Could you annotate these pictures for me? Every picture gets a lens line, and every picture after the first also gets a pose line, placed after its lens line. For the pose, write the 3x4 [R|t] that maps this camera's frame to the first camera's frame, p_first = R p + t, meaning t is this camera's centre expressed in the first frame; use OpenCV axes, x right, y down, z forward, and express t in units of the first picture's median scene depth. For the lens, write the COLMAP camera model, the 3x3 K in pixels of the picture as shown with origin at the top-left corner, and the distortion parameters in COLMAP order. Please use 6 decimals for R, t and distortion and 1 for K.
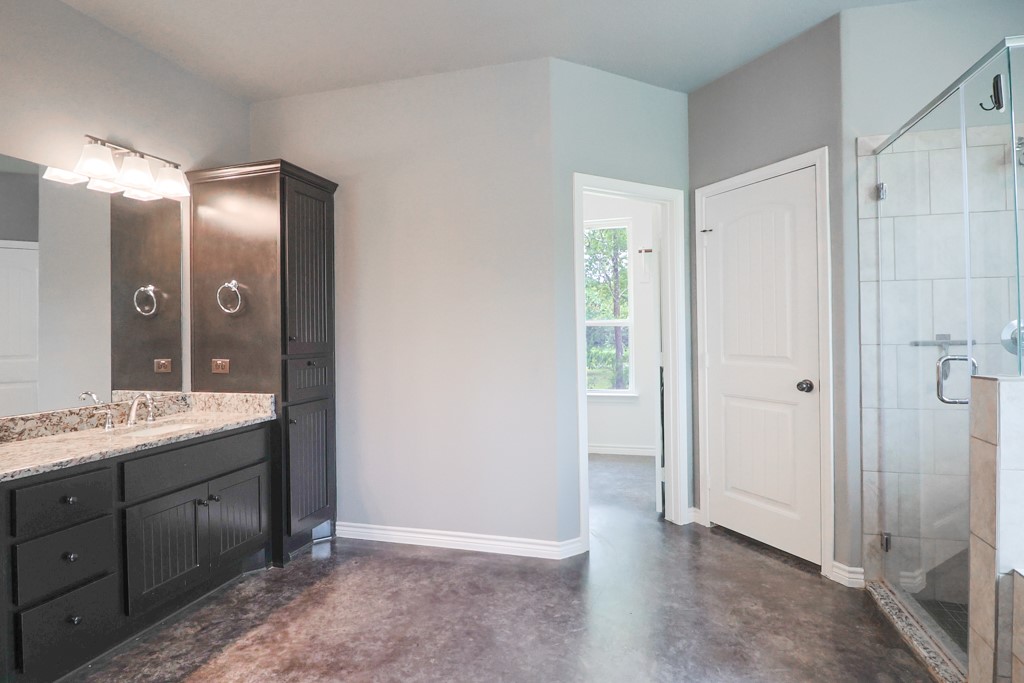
lens RADIAL K [[531.8, 0, 519.2], [0, 531.8, 323.5], [0, 0, 1]] dist [-0.003233, -0.013007]
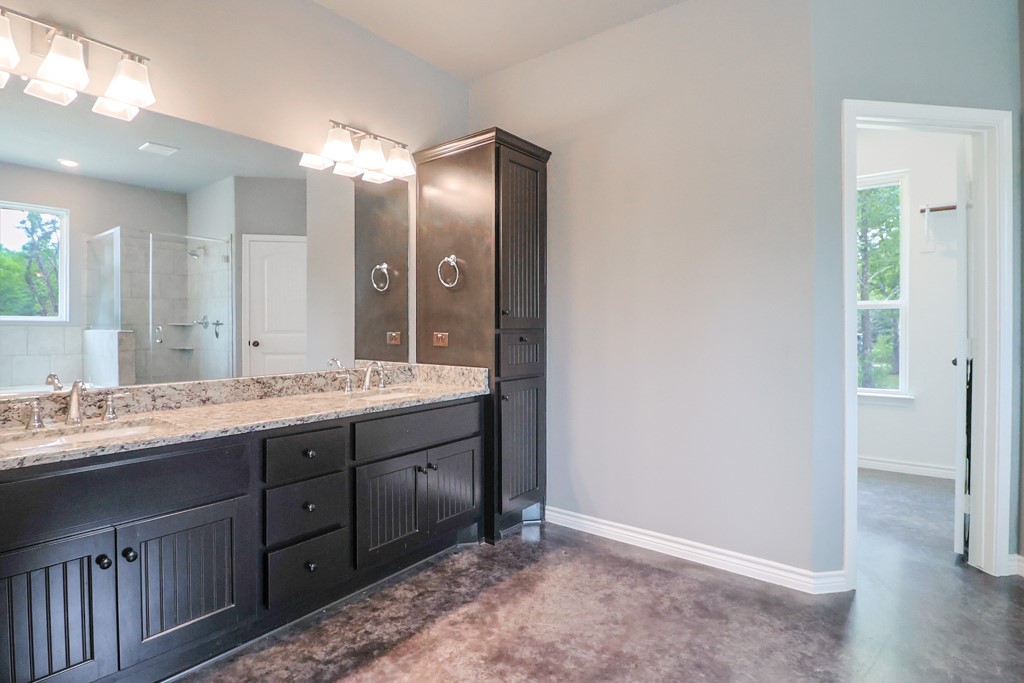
lens RADIAL K [[531.8, 0, 513.3], [0, 531.8, 324.9], [0, 0, 1]] dist [-0.003233, -0.013007]
pose [[0.924426, 0.015970, -0.381026, -0.046814], [-0.009341, 0.999771, 0.019242, 0.035233], [0.381246, -0.014229, 0.924364, 0.116127]]
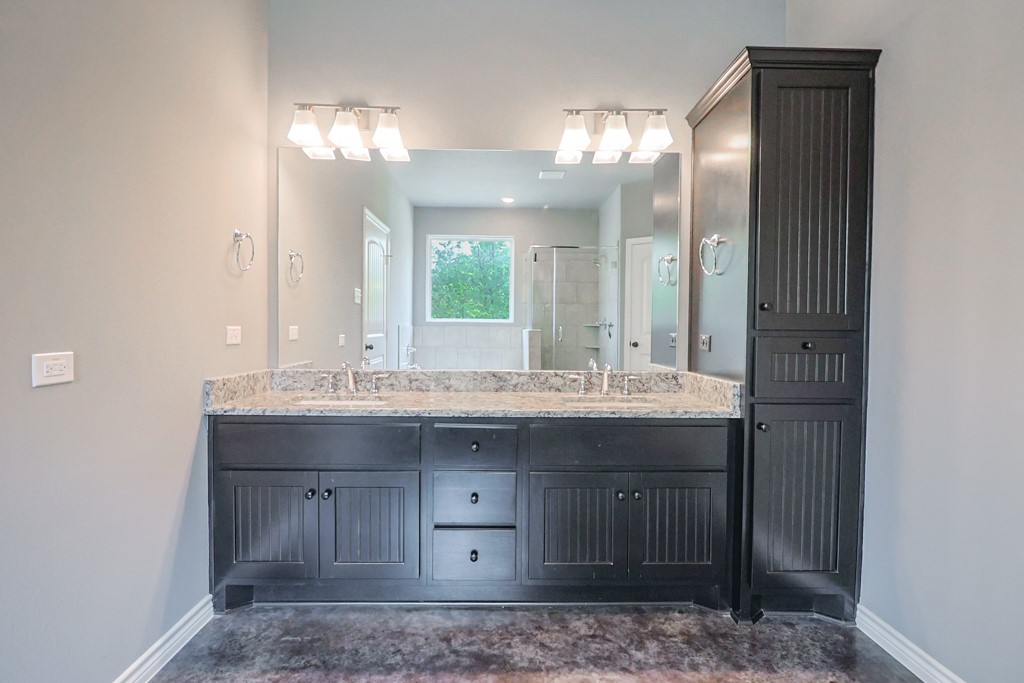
lens RADIAL K [[531.8, 0, 475.5], [0, 531.8, 339.4], [0, 0, 1]] dist [-0.003233, -0.013007]
pose [[0.269552, 0.042023, -0.962068, 0.144303], [0.000541, 0.999041, 0.043790, 0.044564], [0.962986, -0.012324, 0.269271, 0.499206]]
